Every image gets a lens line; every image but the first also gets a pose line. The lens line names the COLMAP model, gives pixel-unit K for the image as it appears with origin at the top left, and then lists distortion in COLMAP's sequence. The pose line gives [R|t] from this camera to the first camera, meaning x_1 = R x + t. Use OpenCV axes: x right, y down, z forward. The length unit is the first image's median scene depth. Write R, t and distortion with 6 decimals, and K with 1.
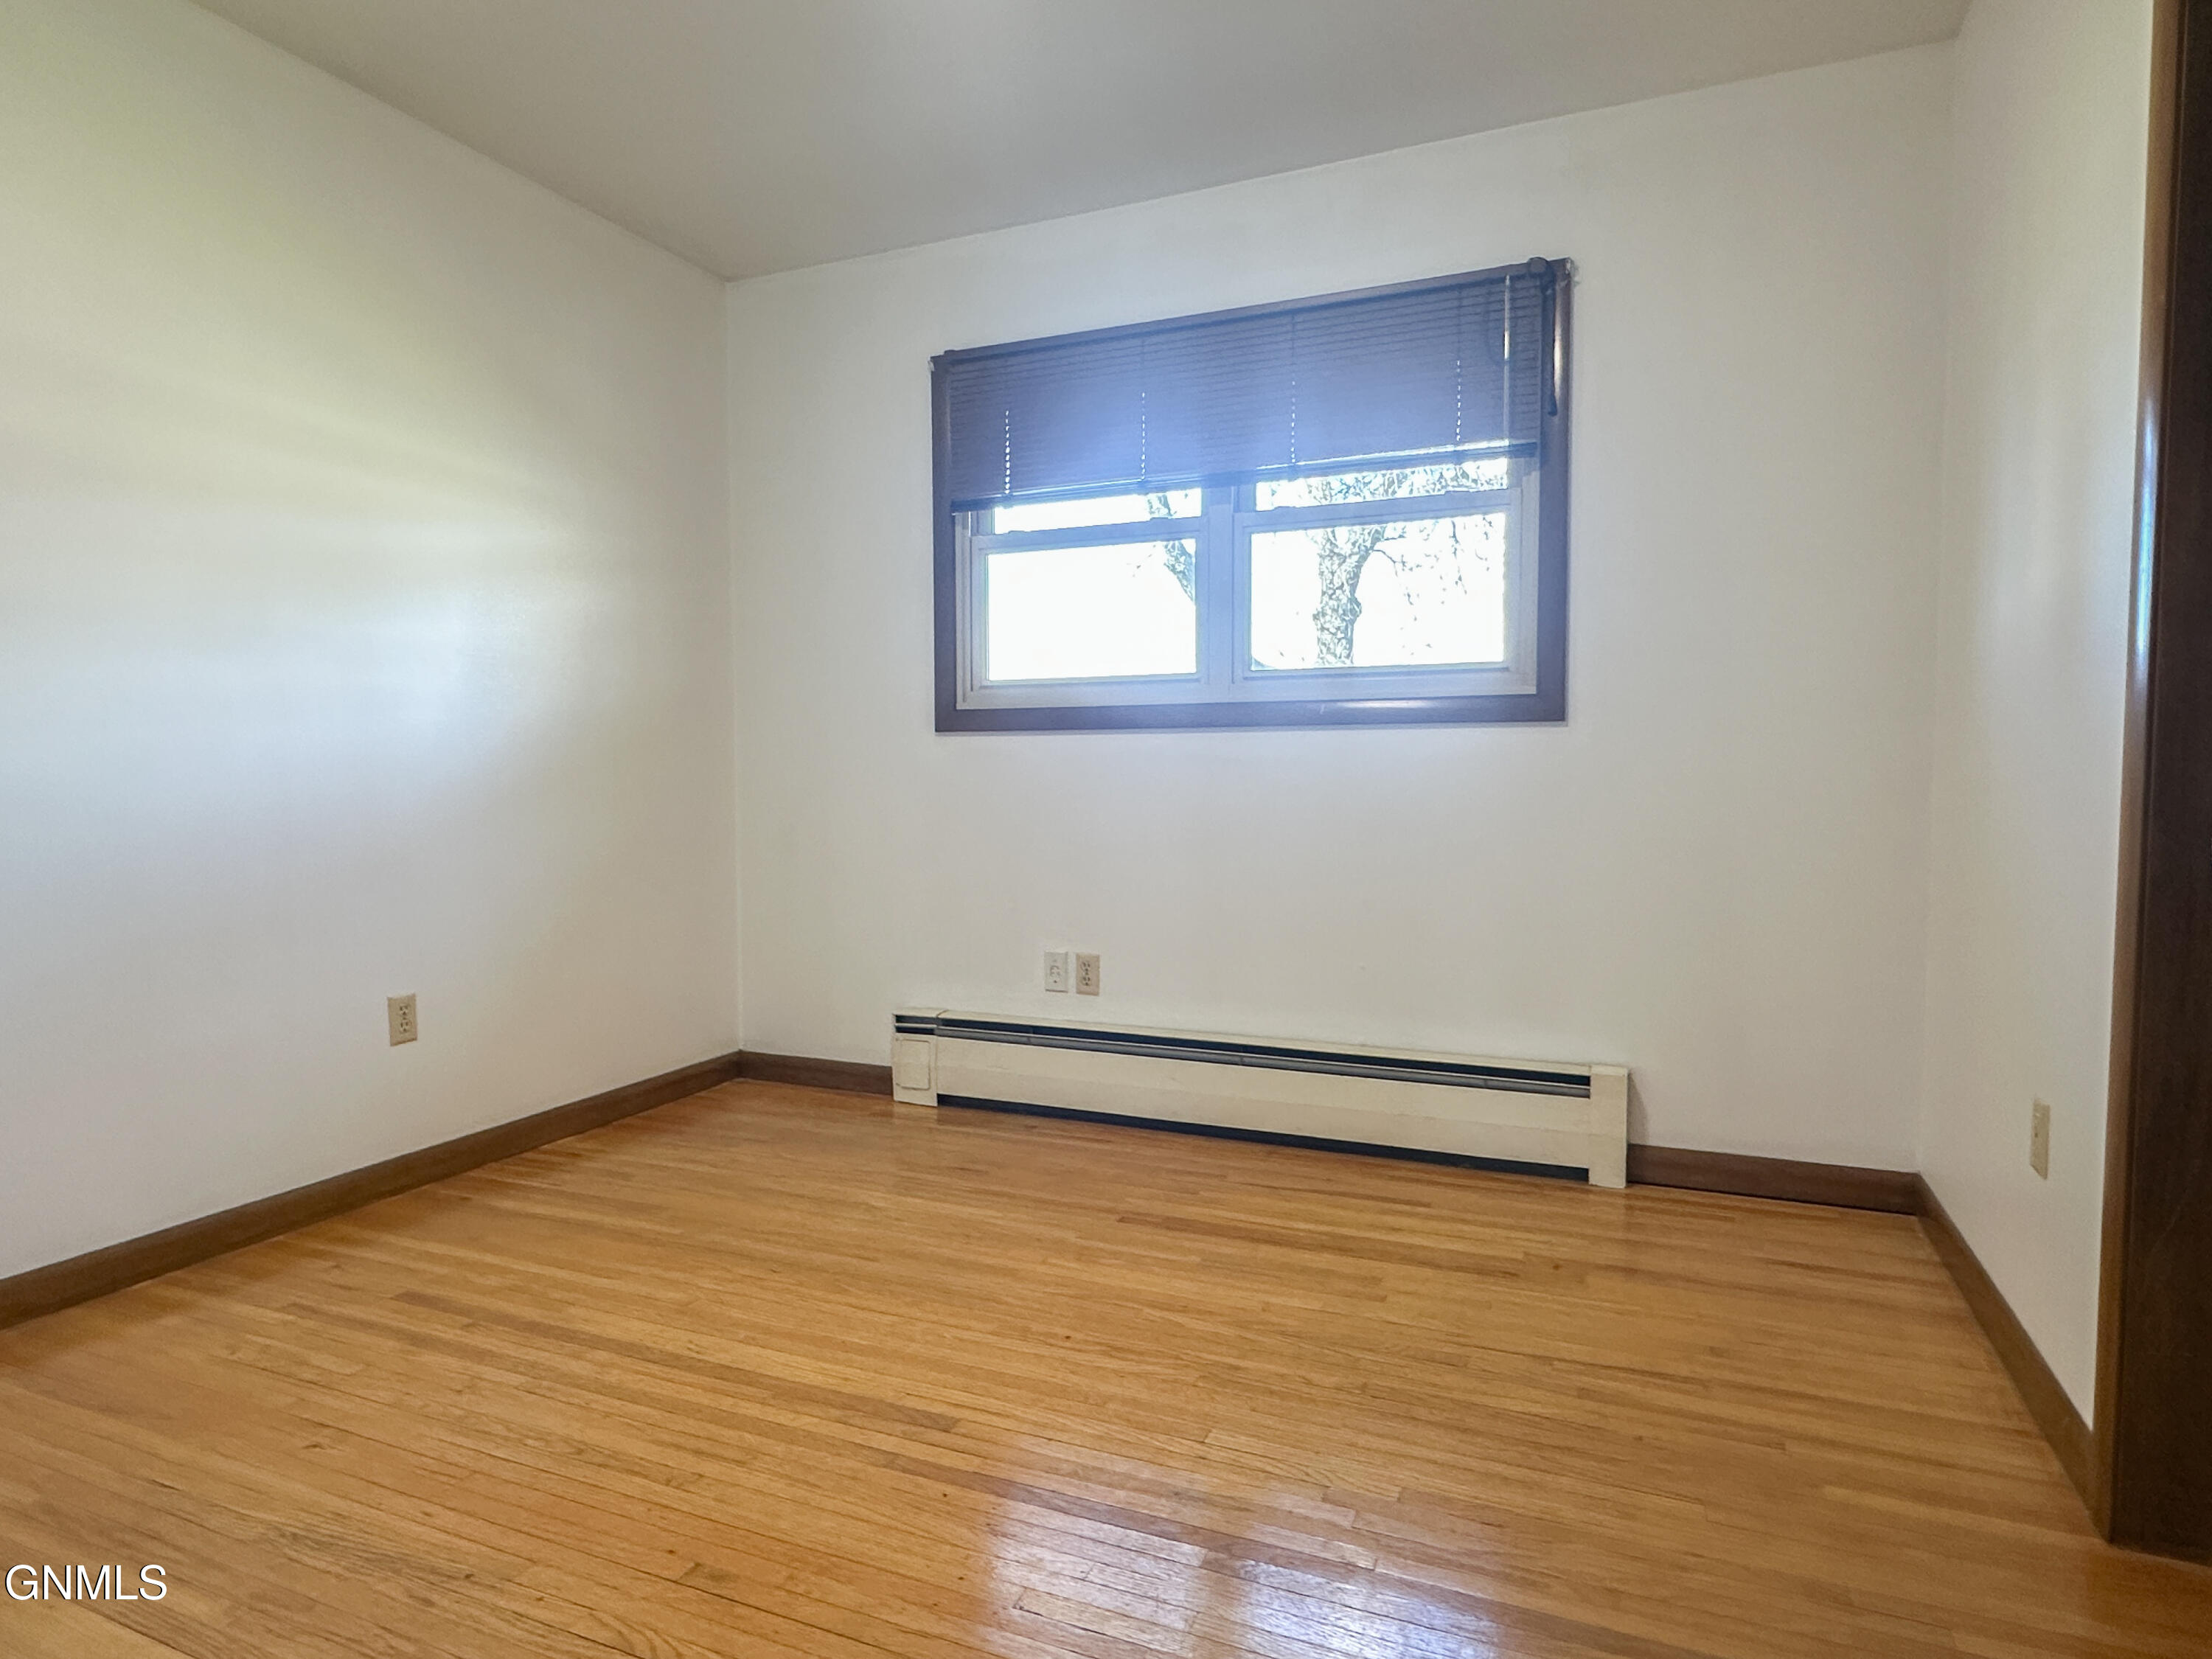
lens RADIAL K [[1270.2, 0, 1103.3], [0, 1270.2, 830.2], [0, 0, 1]] dist [0.006441, -0.006427]
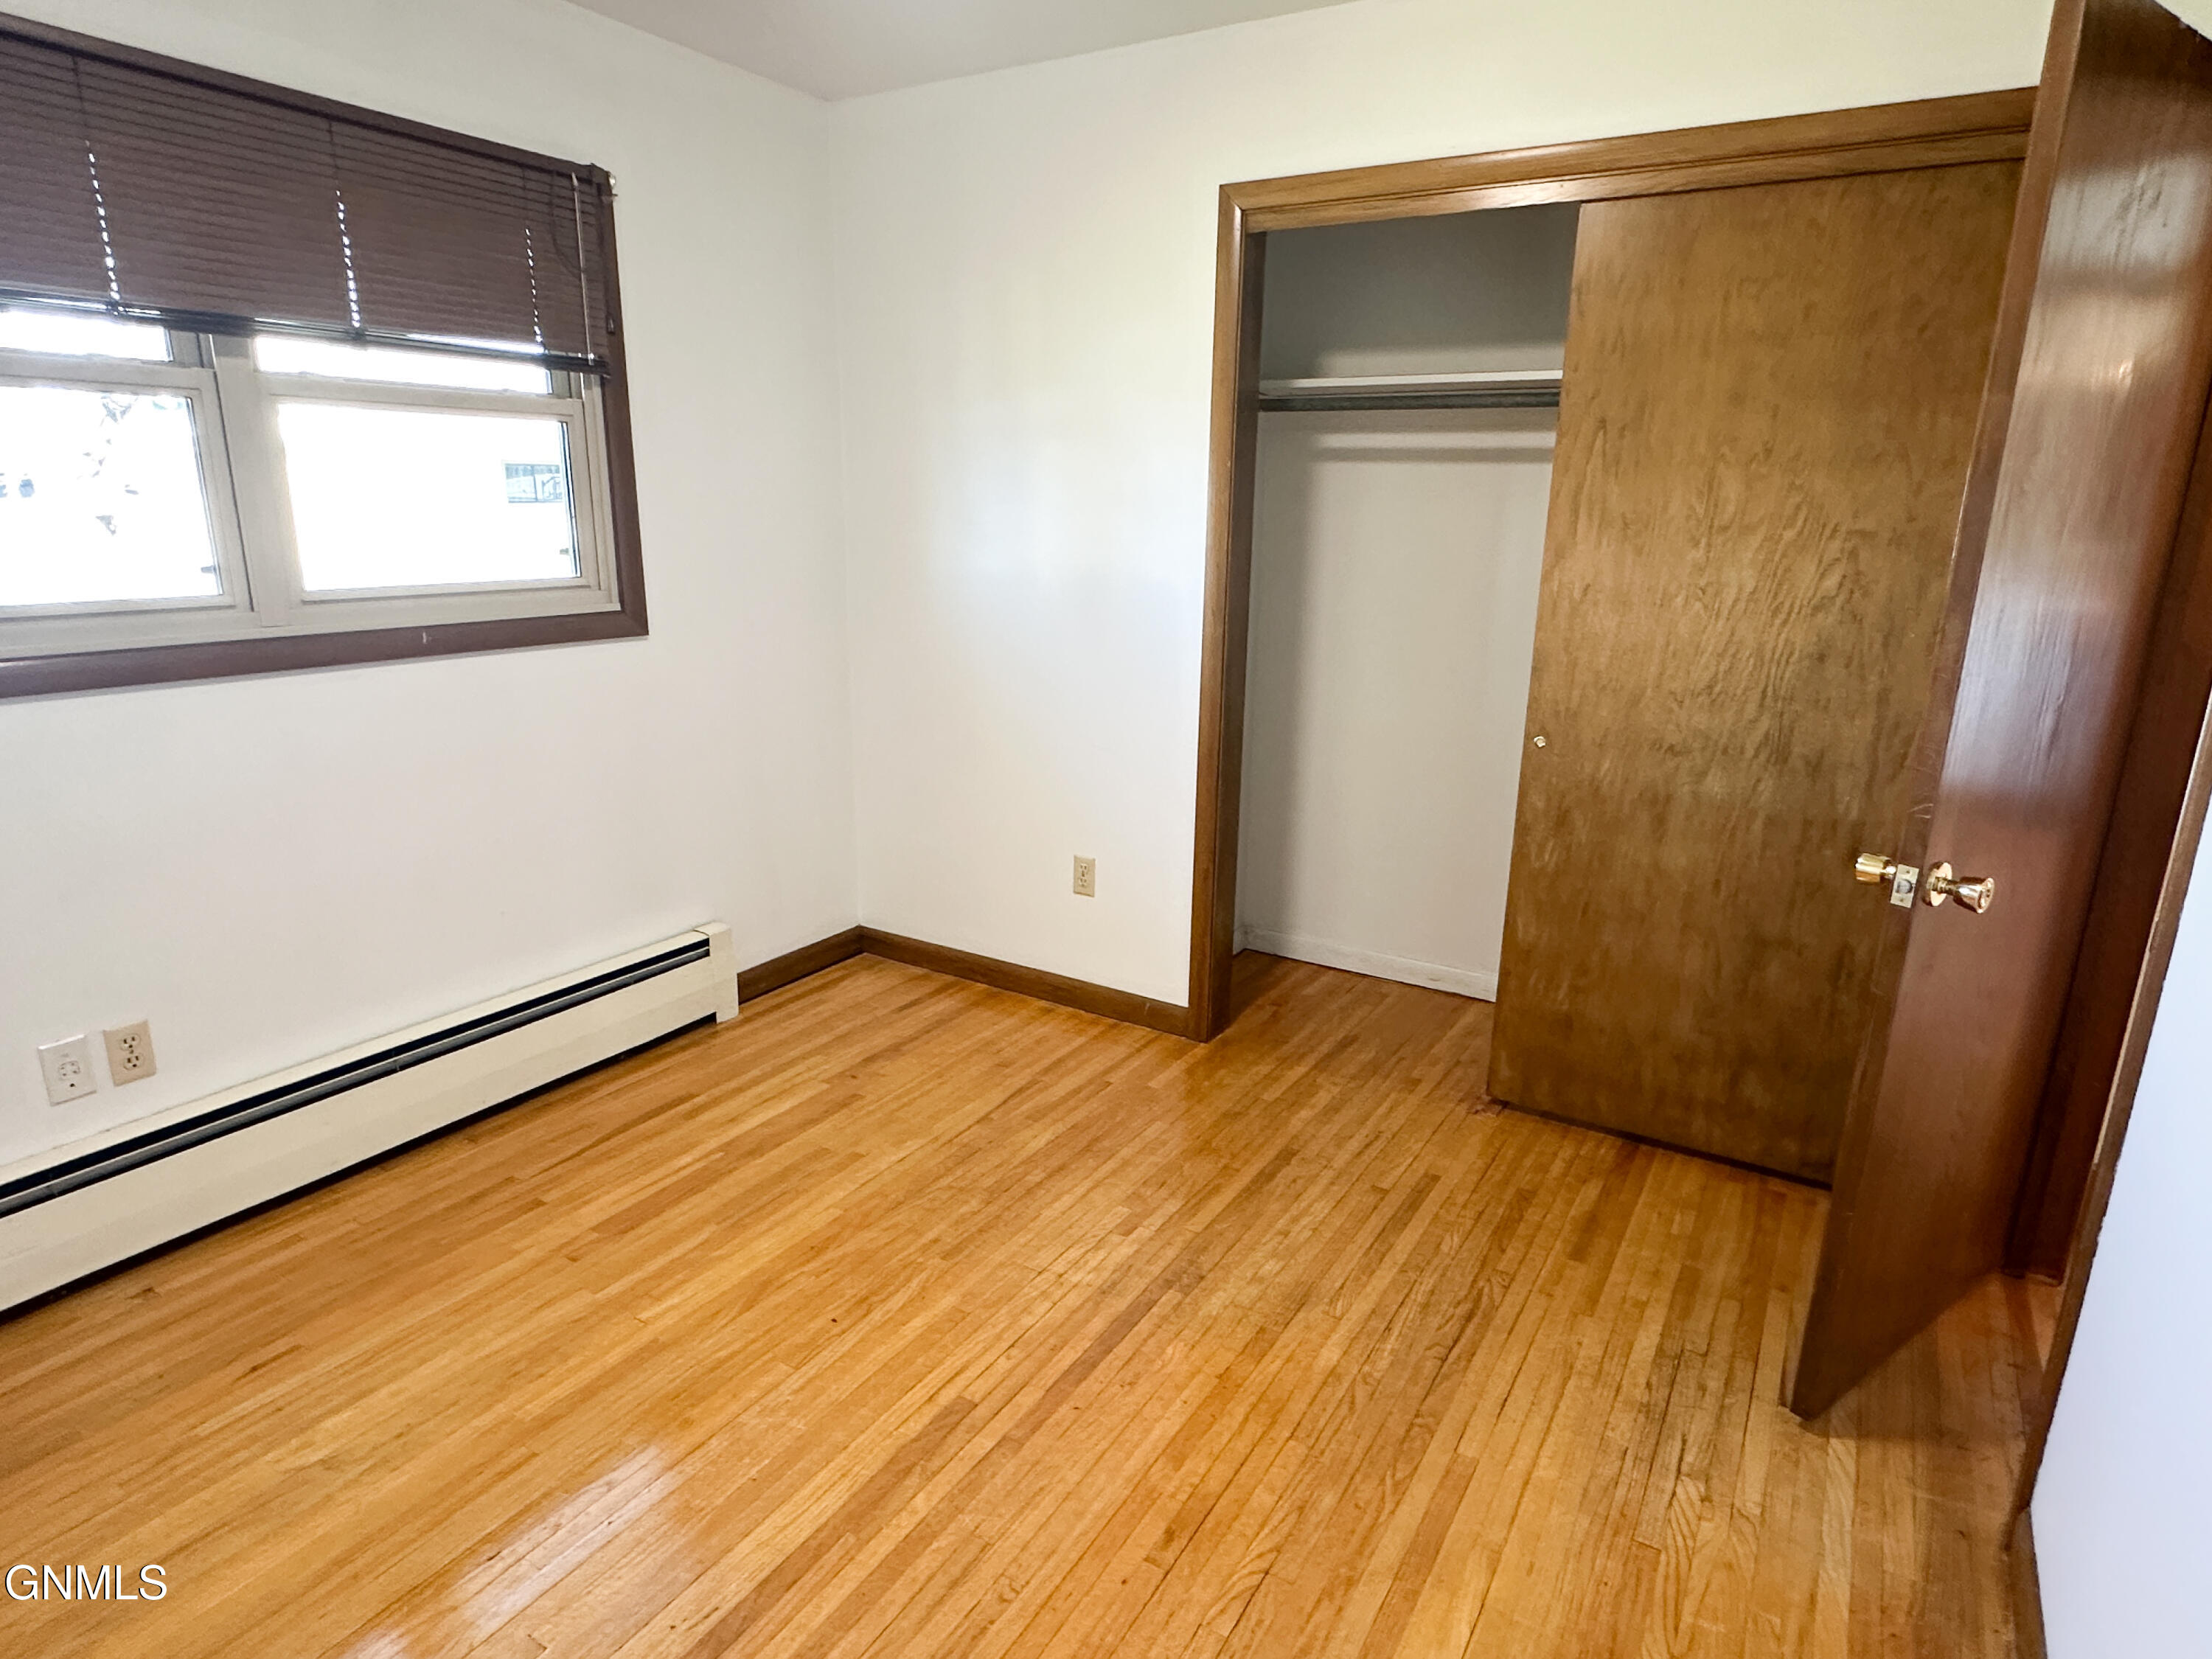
lens RADIAL K [[1270.2, 0, 1113.9], [0, 1270.2, 825.7], [0, 0, 1]] dist [0.006441, -0.006427]
pose [[0.131992, -0.245649, 0.960330, -0.704837], [0.026953, 0.969338, 0.244249, -0.194043], [-0.990884, -0.006355, 0.134566, 0.490065]]
